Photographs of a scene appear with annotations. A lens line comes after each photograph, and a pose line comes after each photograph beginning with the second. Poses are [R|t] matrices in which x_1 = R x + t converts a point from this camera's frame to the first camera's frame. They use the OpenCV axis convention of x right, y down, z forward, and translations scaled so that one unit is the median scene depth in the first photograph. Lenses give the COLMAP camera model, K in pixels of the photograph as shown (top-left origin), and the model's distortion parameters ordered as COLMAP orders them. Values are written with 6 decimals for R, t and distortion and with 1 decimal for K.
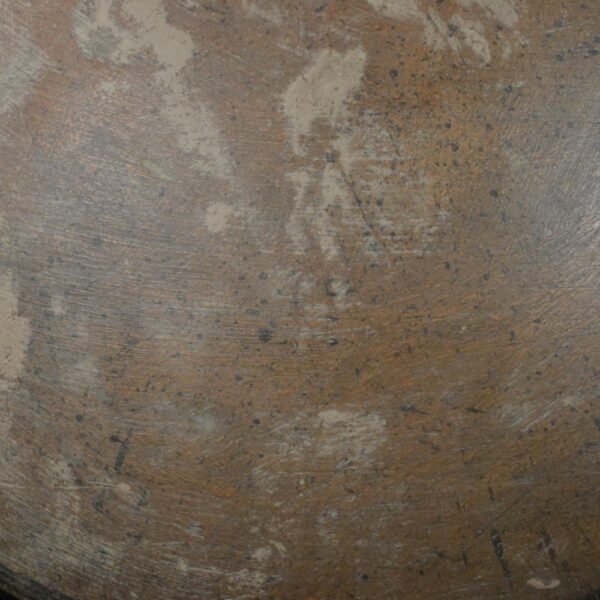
lens RADIAL K [[1937.9, 0, 299.8], [0, 1937.9, 299.9], [0, 0, 1]] dist [0.015280, 0.000000]
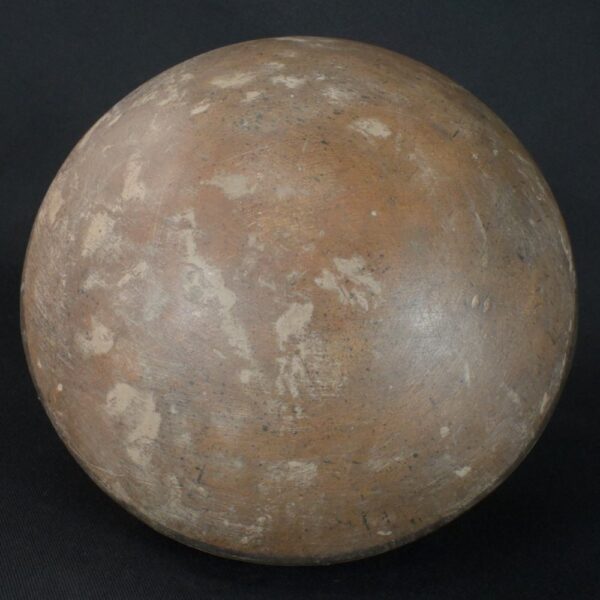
lens RADIAL K [[1218.1, 0, 300.2], [0, 1218.1, 300.2], [0, 0, 1]] dist [0.012721, 0.000000]
pose [[0.999399, 0.025380, 0.023605, -0.014352], [-0.027593, 0.994732, 0.098724, -0.271805], [-0.020976, -0.099316, 0.994835, -0.406592]]
